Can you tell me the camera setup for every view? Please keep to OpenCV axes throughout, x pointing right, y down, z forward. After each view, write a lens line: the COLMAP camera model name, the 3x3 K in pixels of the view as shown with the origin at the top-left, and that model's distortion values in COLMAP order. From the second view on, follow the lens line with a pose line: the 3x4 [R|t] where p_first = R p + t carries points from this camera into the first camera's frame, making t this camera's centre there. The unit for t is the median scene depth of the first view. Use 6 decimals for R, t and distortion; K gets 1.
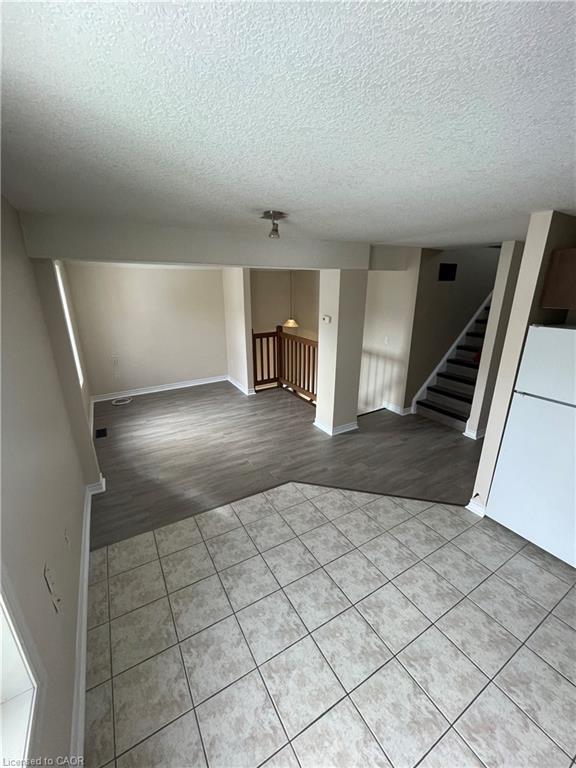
lens RADIAL K [[312.4, 0, 287.6], [0, 312.4, 385.8], [0, 0, 1]] dist [-0.001907, -0.000212]
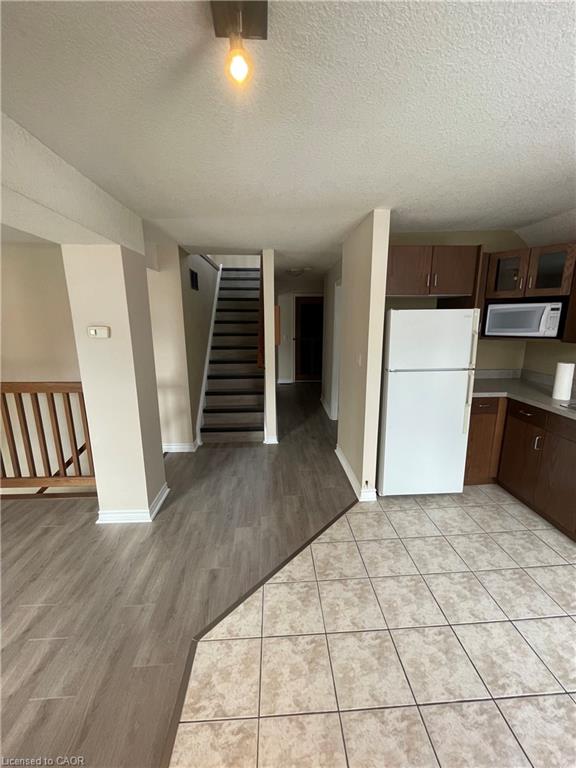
lens RADIAL K [[312.4, 0, 289.0], [0, 312.4, 384.1], [0, 0, 1]] dist [-0.001907, -0.000212]
pose [[0.457946, -0.182848, 0.869972, -0.322610], [0.279868, 0.958511, 0.054136, -0.079683], [-0.843777, 0.218686, 0.490119, 0.633726]]
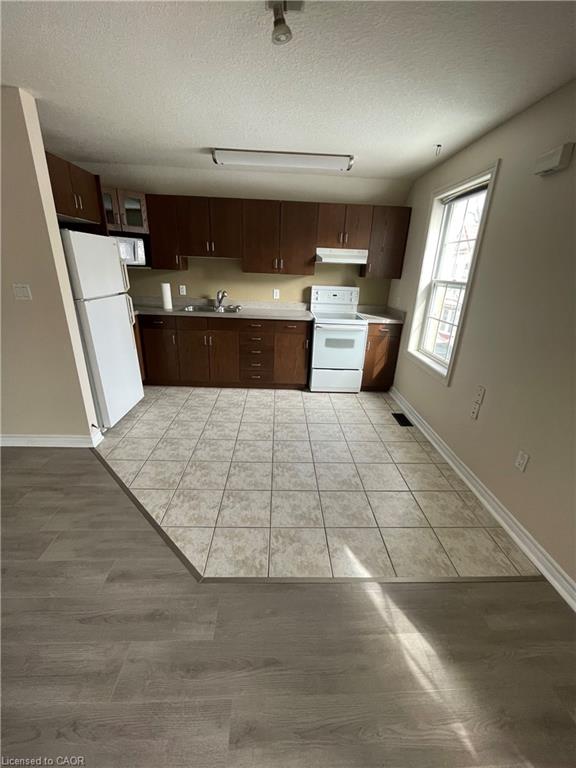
lens RADIAL K [[312.4, 0, 290.6], [0, 312.4, 383.4], [0, 0, 1]] dist [-0.001907, -0.000212]
pose [[-0.880669, -0.192026, 0.433069, -0.304846], [0.113000, 0.802627, 0.585681, -0.238449], [-0.460058, 0.564727, -0.685149, 1.273878]]
